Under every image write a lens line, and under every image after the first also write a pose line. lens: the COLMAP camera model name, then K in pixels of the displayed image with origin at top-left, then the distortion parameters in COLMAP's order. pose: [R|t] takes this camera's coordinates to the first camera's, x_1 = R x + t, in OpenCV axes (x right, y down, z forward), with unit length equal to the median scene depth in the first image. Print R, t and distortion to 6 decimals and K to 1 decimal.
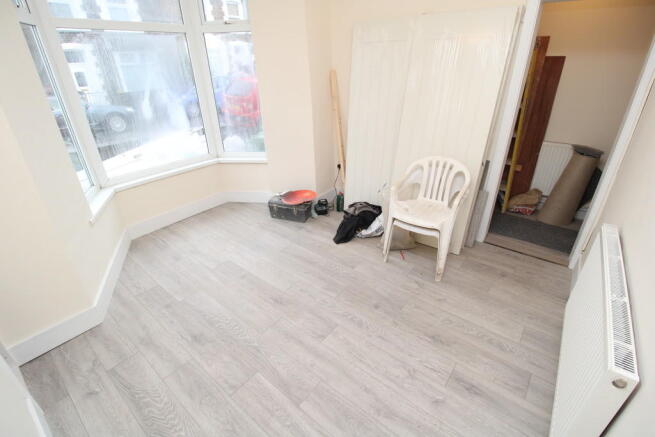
lens RADIAL K [[303.9, 0, 328.1], [0, 303.9, 218.5], [0, 0, 1]] dist [-0.013154, -0.005849]
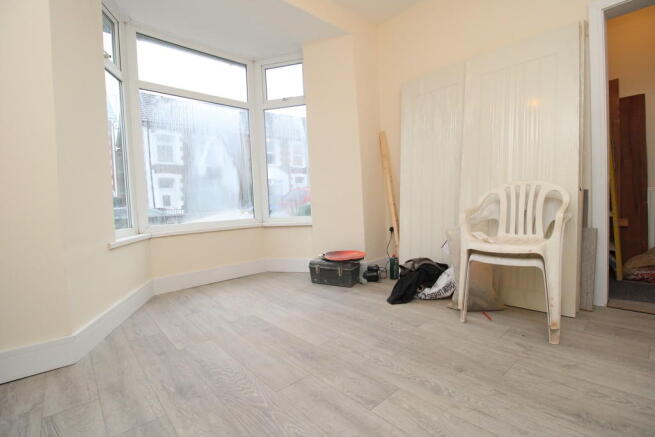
lens RADIAL K [[303.9, 0, 326.7], [0, 303.9, 217.9], [0, 0, 1]] dist [-0.013154, -0.005849]
pose [[0.985948, -0.015079, -0.166368, -0.003475], [-0.053920, 0.913883, -0.402381, 0.220994], [0.158109, 0.405697, 0.900229, 0.220702]]
